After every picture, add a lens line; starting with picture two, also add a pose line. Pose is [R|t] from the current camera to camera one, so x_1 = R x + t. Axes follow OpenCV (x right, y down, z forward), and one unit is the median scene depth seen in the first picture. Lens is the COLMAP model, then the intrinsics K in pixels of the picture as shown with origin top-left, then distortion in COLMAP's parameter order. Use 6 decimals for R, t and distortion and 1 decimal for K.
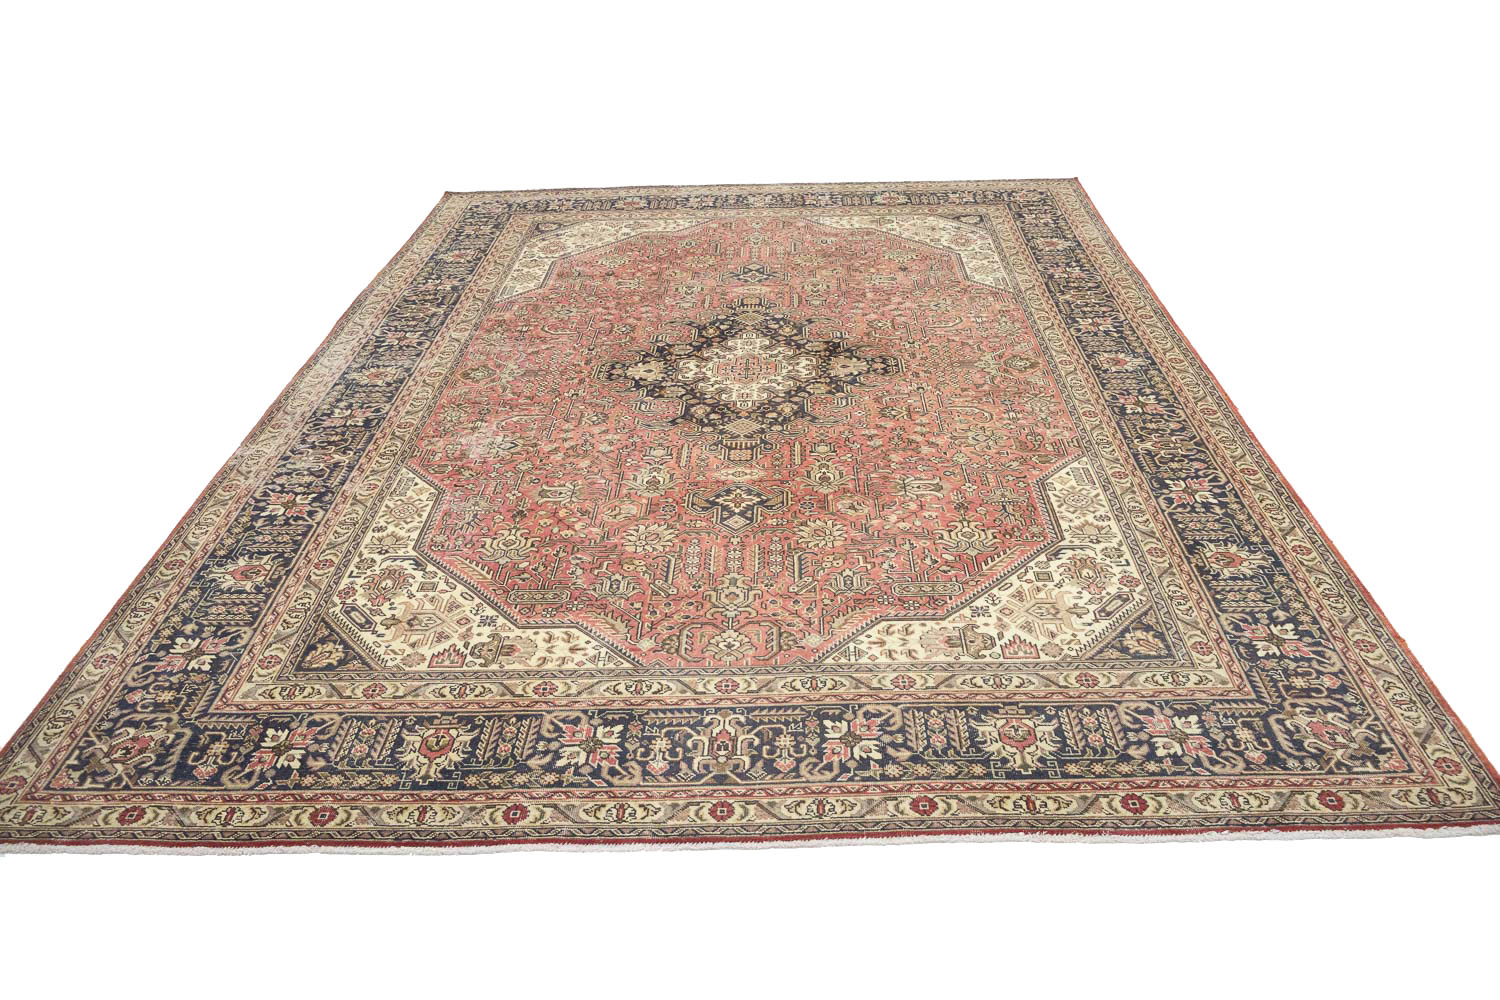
lens RADIAL K [[1242.1, 0, 736.2], [0, 1242.1, 500.0], [0, 0, 1]] dist [-0.004734, 0.004276]
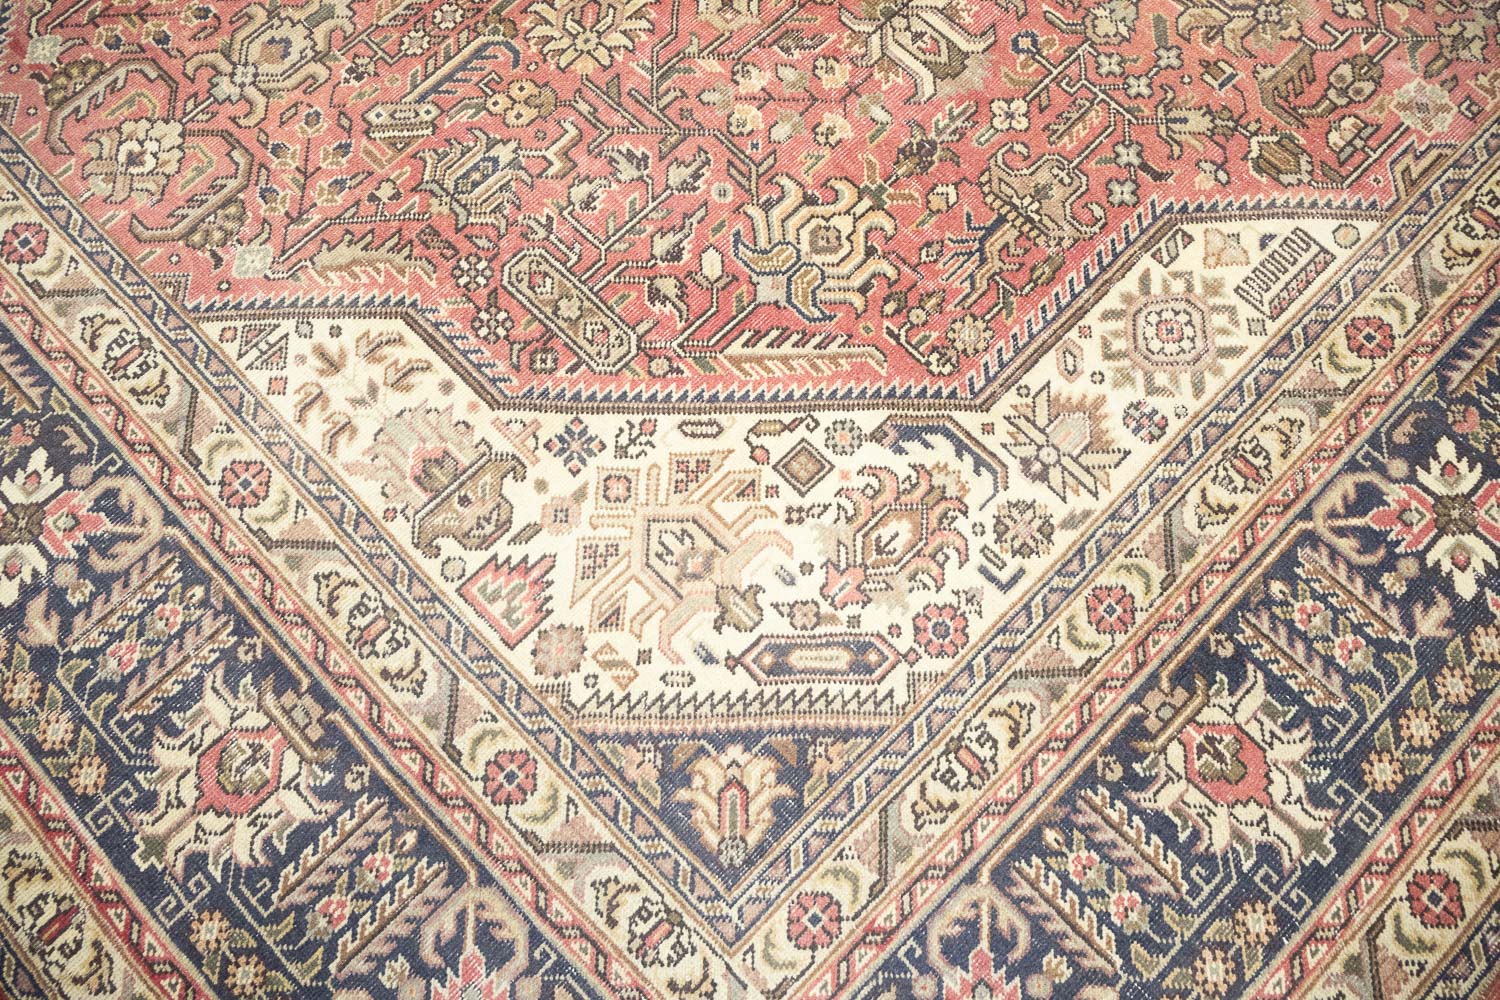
lens RADIAL K [[1242.1, 0, 749.8], [0, 1242.1, 495.4], [0, 0, 1]] dist [-0.004734, 0.004276]
pose [[0.719877, 0.663377, -0.204224, 0.258344], [-0.347459, 0.599120, 0.721337, -0.170454], [0.600873, -0.448315, 0.661789, 0.580930]]
